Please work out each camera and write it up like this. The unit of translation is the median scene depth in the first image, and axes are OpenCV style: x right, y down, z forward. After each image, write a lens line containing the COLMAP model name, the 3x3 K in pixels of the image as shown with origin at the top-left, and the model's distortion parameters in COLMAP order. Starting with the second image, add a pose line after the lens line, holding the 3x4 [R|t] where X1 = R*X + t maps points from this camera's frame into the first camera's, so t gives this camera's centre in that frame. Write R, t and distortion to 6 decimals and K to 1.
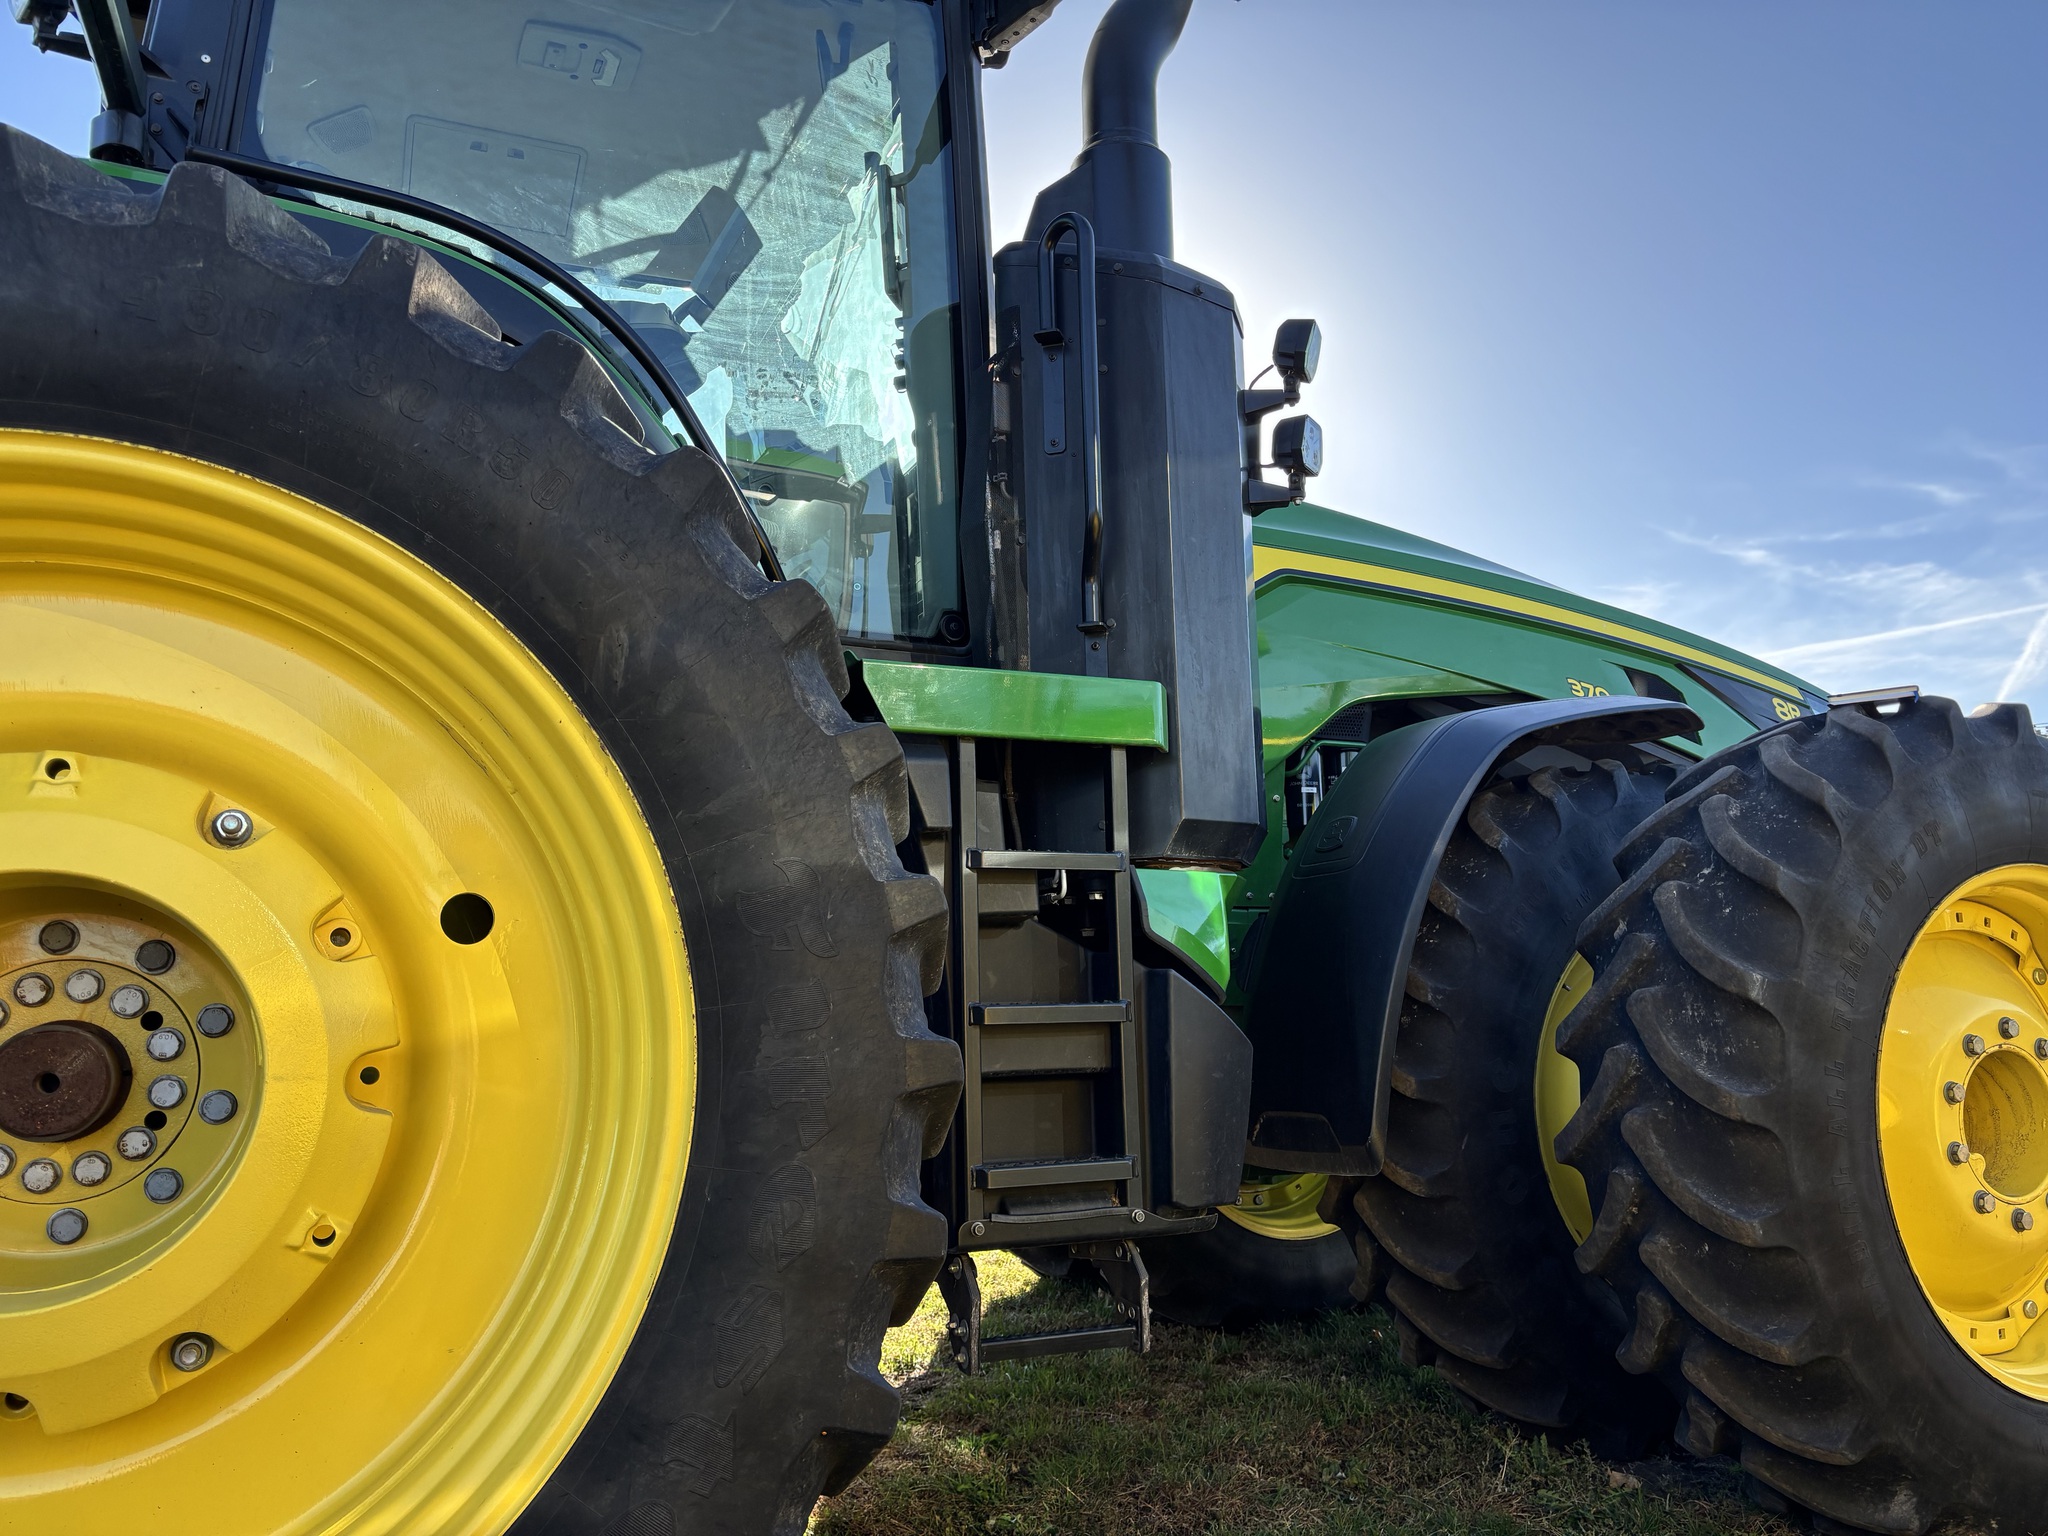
lens RADIAL K [[1597.0, 0, 993.4], [0, 1597.0, 785.1], [0, 0, 1]] dist [0.042316, -0.032651]
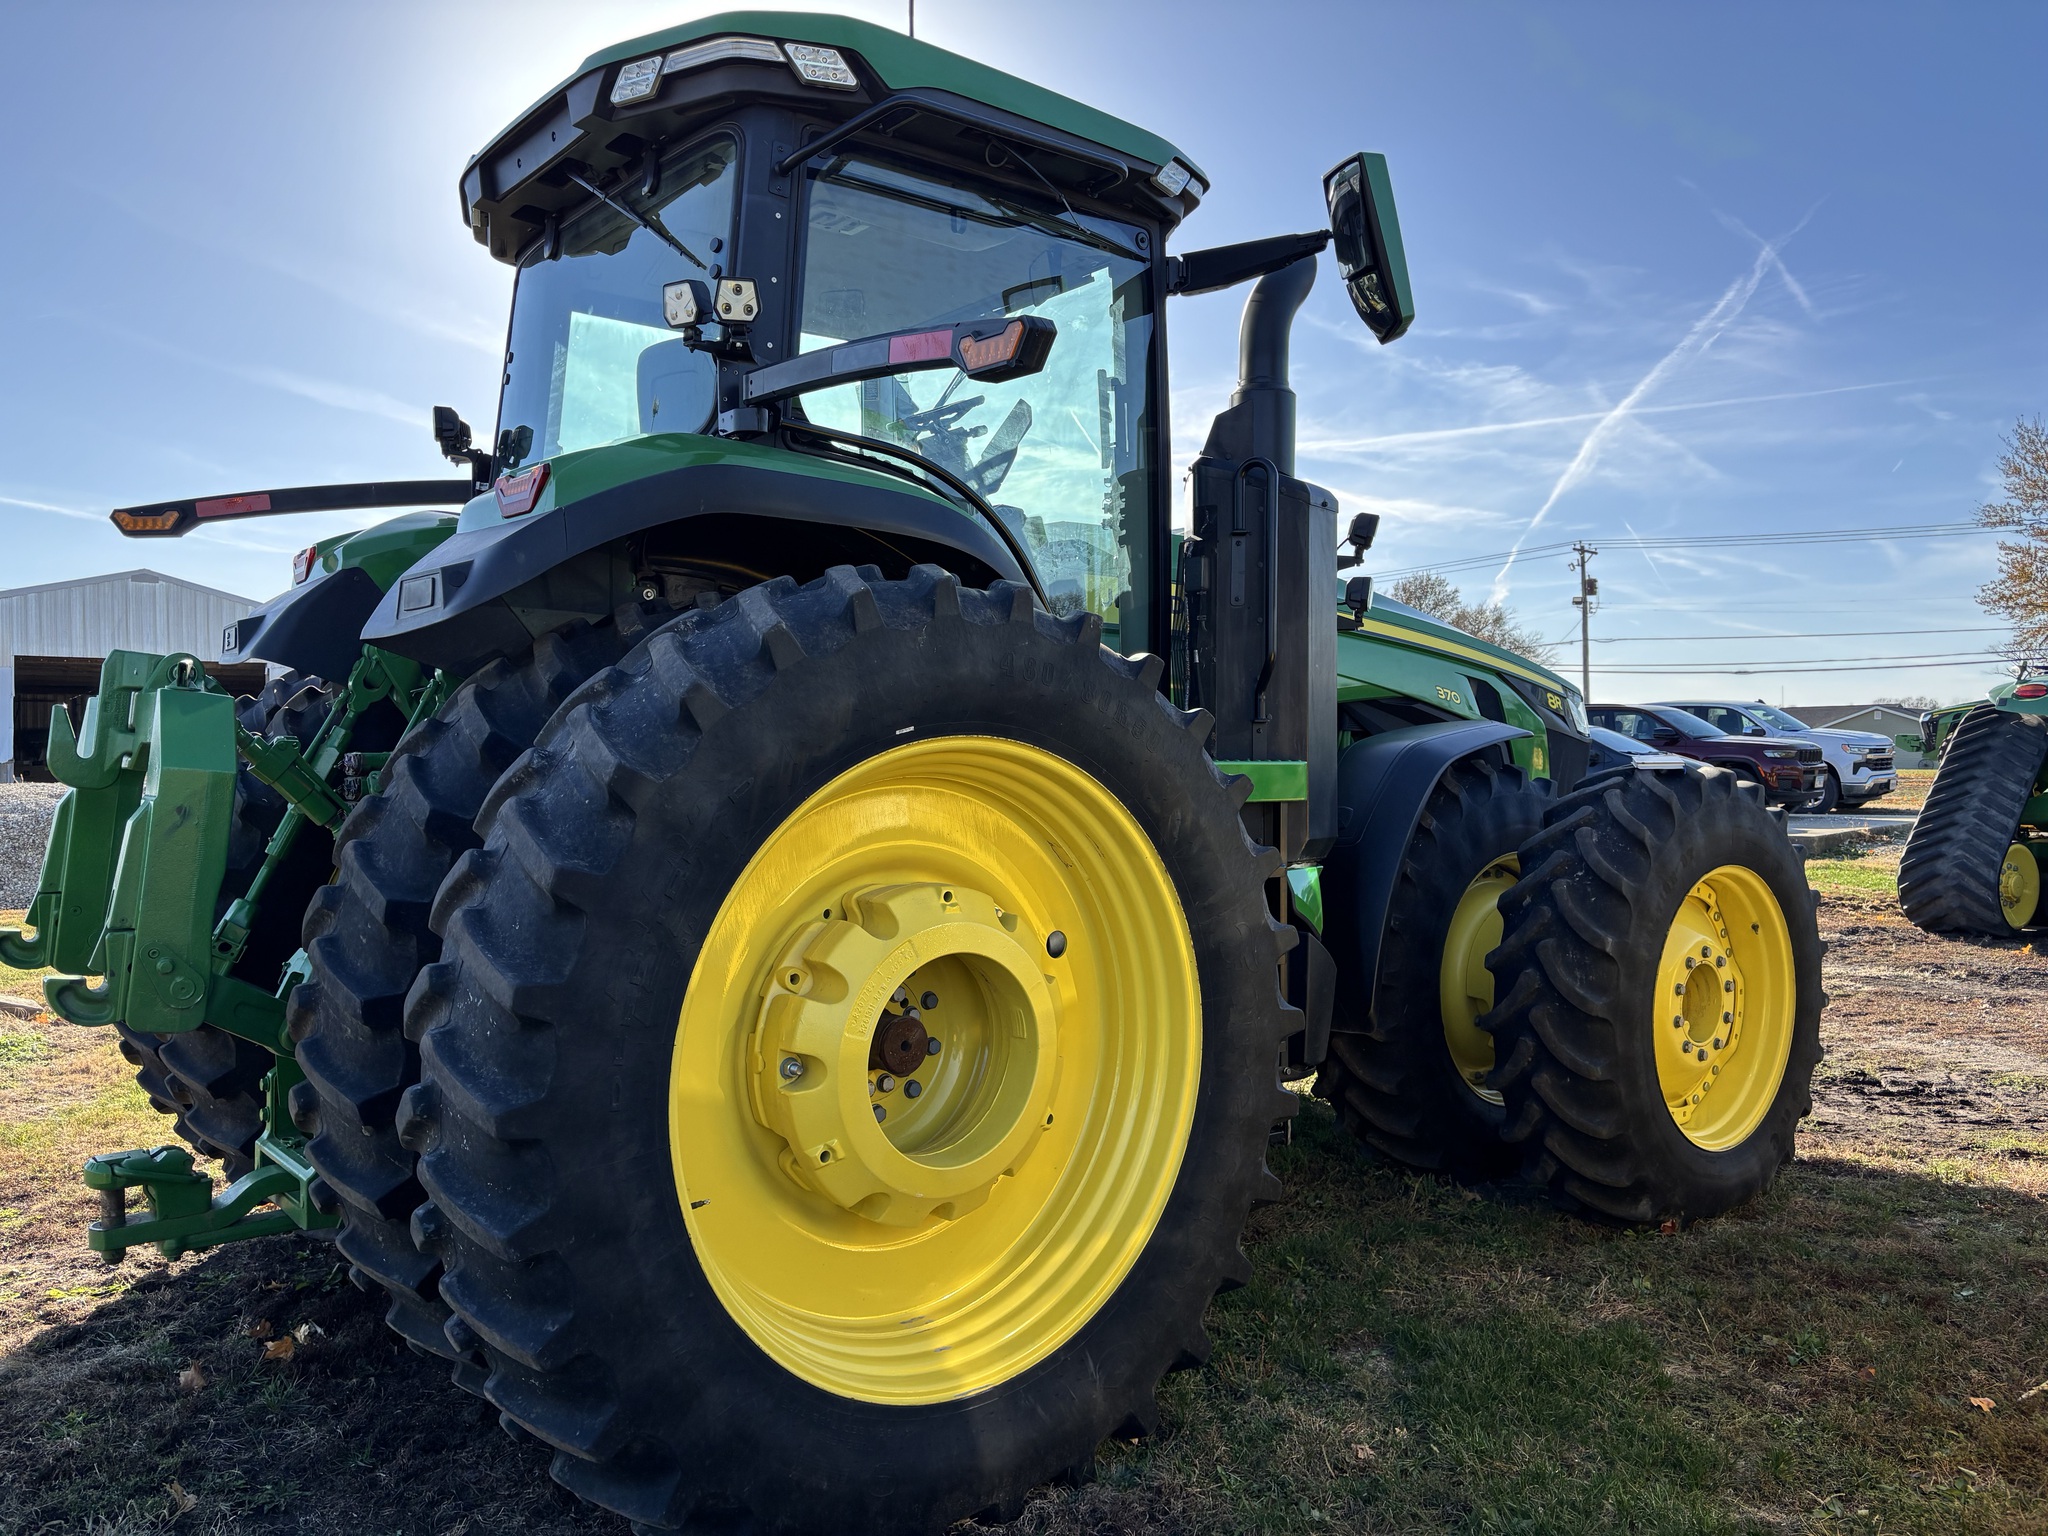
lens RADIAL K [[1597.0, 0, 1027.3], [0, 1597.0, 770.3], [0, 0, 1]] dist [0.042316, -0.032651]
pose [[0.967129, 0.023247, 0.253221, -0.618930], [-0.060435, 0.988293, 0.140090, -0.279214], [-0.247000, -0.150788, 0.957212, -0.551200]]
